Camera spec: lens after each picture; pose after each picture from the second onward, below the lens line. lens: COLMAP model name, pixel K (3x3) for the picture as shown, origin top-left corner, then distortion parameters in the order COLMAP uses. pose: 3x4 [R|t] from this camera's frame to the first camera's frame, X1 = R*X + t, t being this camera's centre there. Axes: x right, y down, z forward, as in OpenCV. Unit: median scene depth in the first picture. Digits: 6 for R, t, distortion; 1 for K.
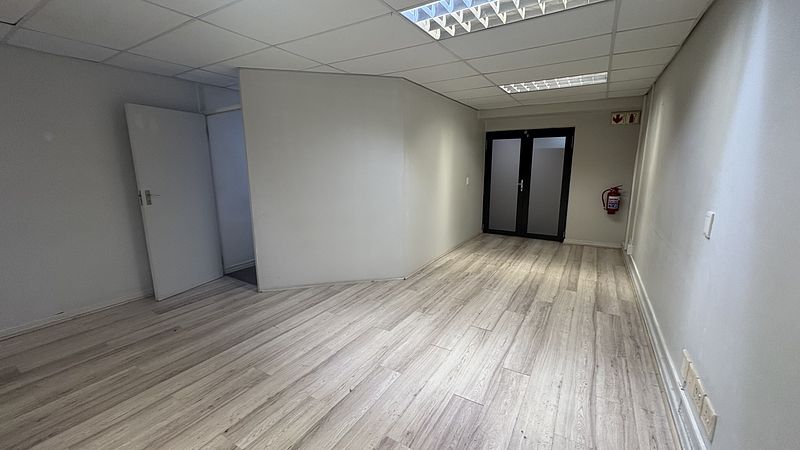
lens RADIAL K [[317.4, 0, 400.0], [0, 317.4, 225.0], [0, 0, 1]] dist [-0.002608, 0.000113]
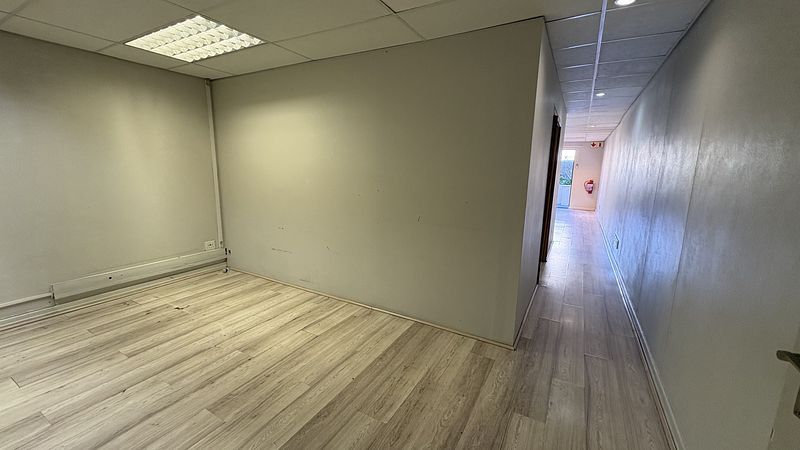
lens RADIAL K [[317.4, 0, 400.0], [0, 317.4, 225.0], [0, 0, 1]] dist [-0.002608, 0.000113]
pose [[-0.999257, -0.008609, -0.037577, -0.689874], [-0.021867, 0.929338, 0.368583, -0.228989], [0.031749, 0.369131, -0.928835, 1.259406]]
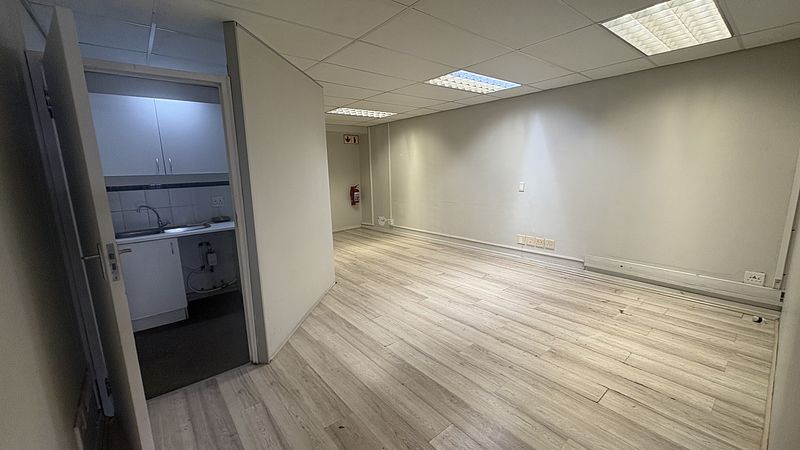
lens RADIAL K [[317.4, 0, 400.0], [0, 317.4, 225.0], [0, 0, 1]] dist [-0.002608, 0.000113]
pose [[0.330431, -0.172874, 0.927863, -1.193210], [0.207385, 0.972356, 0.107309, -0.111057], [-0.920764, 0.156967, 0.357148, 0.594084]]
